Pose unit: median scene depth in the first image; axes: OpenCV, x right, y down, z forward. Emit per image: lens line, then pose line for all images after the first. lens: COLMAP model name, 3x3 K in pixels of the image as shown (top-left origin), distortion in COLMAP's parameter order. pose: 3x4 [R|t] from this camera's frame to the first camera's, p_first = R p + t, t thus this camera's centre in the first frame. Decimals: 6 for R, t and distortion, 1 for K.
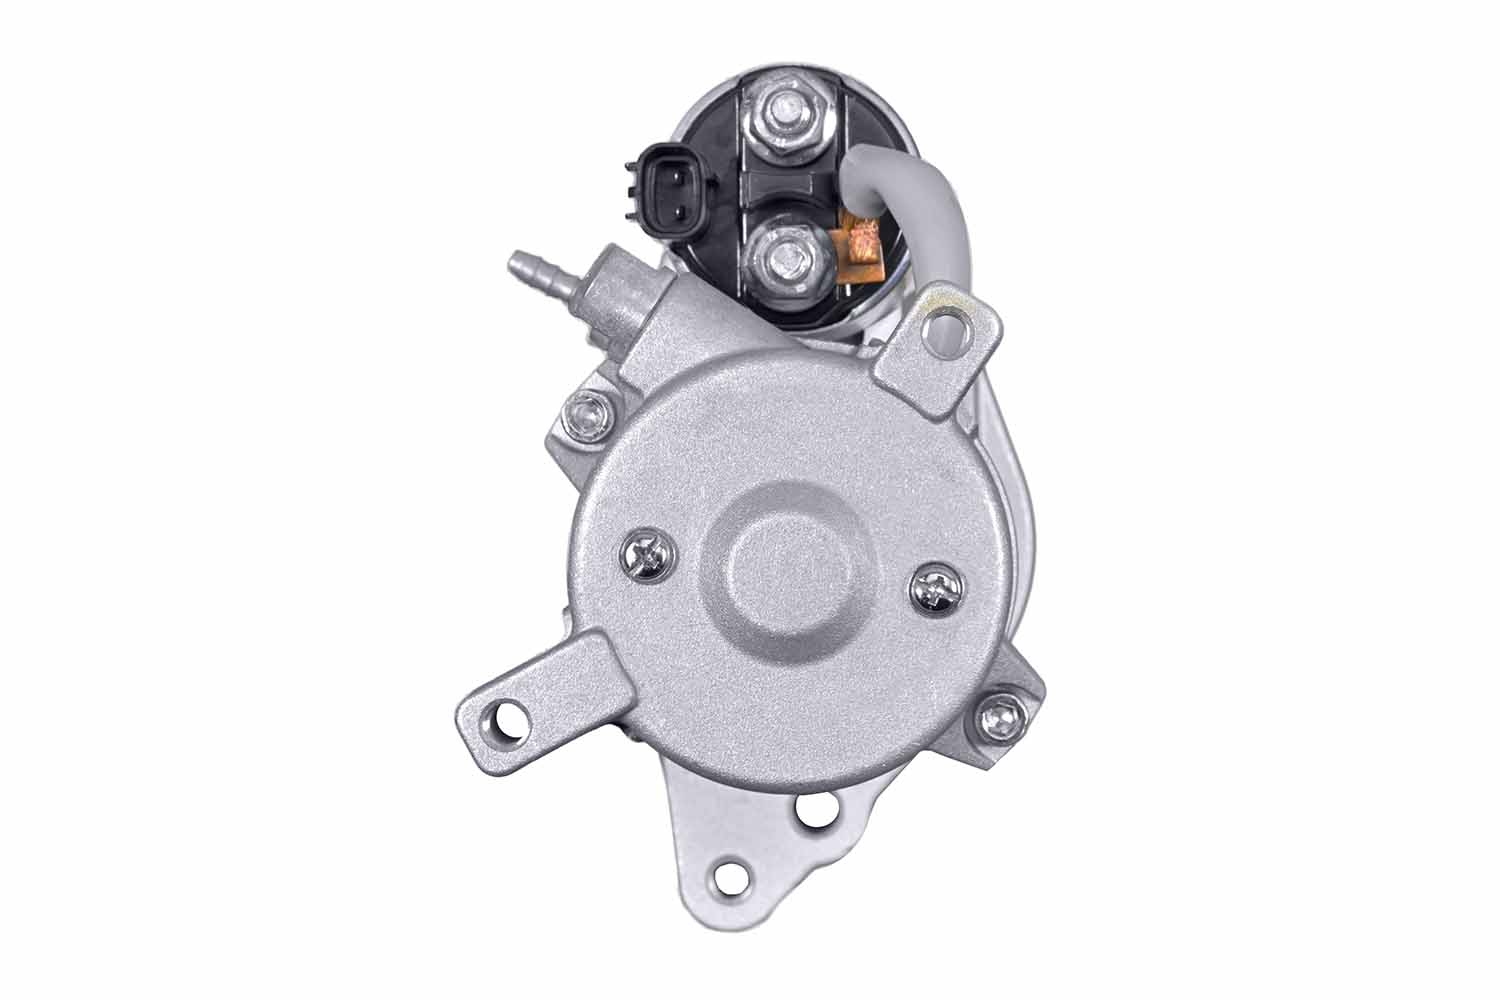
lens RADIAL K [[3005.2, 0, 750.0], [0, 3005.2, 500.0], [0, 0, 1]] dist [-0.211887, -0.061409]
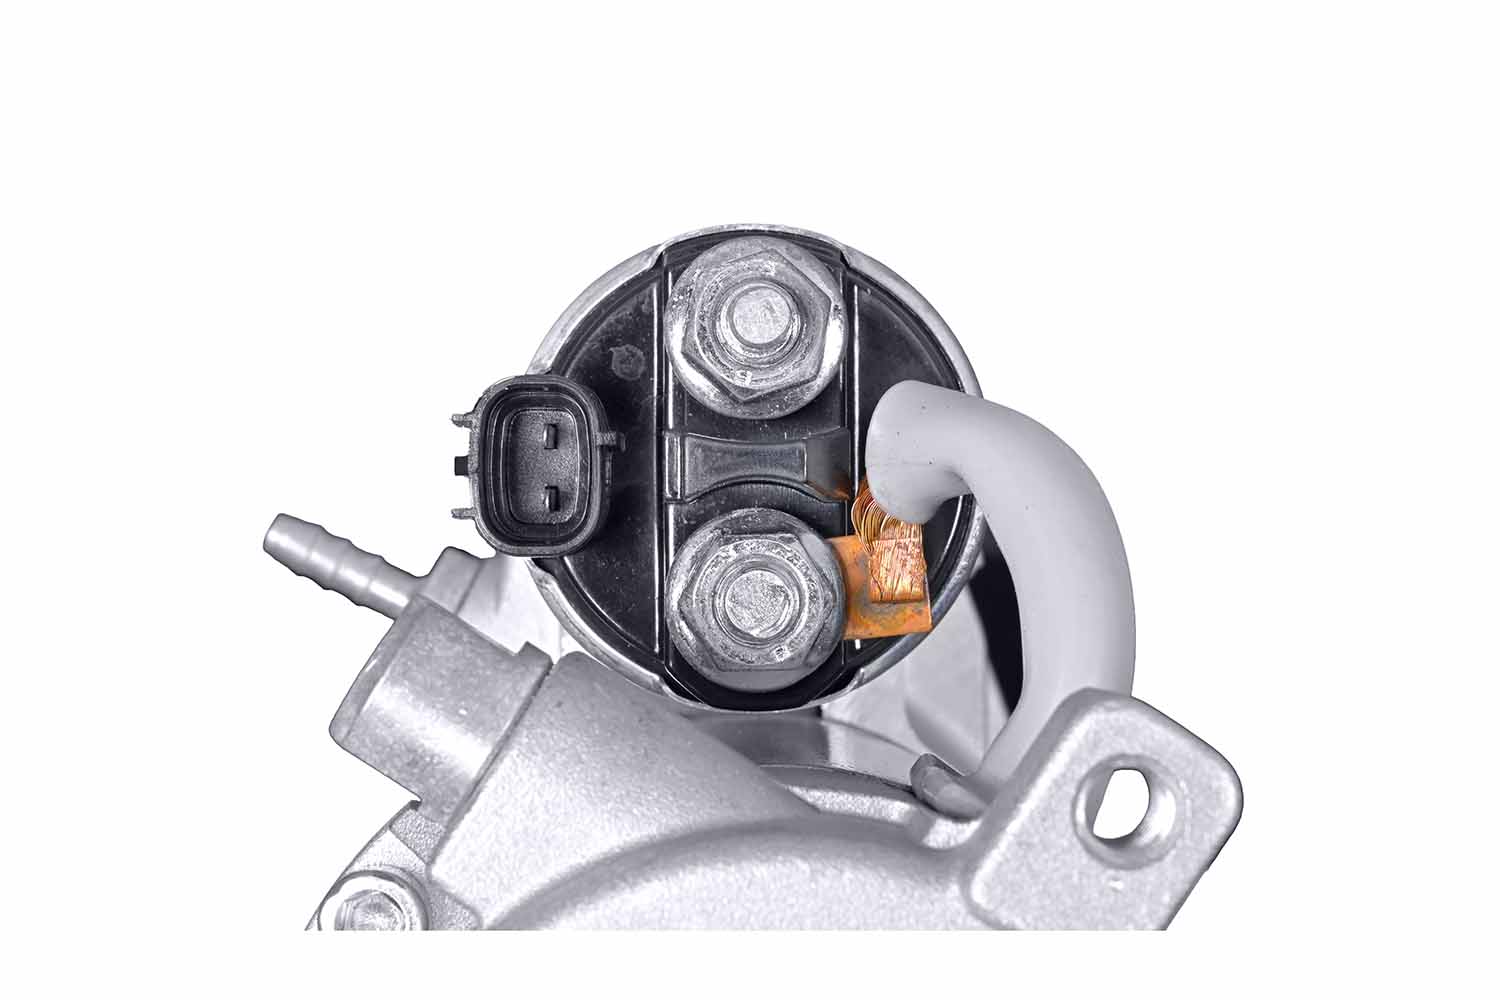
lens RADIAL K [[3056.4, 0, 750.0], [0, 3056.4, 500.0], [0, 0, 1]] dist [0.033032, 0.024867]
pose [[0.998742, 0.000595, 0.050146, -0.015595], [0.001738, 0.998918, -0.046473, -0.072314], [-0.050119, 0.046501, 0.997660, 0.459159]]
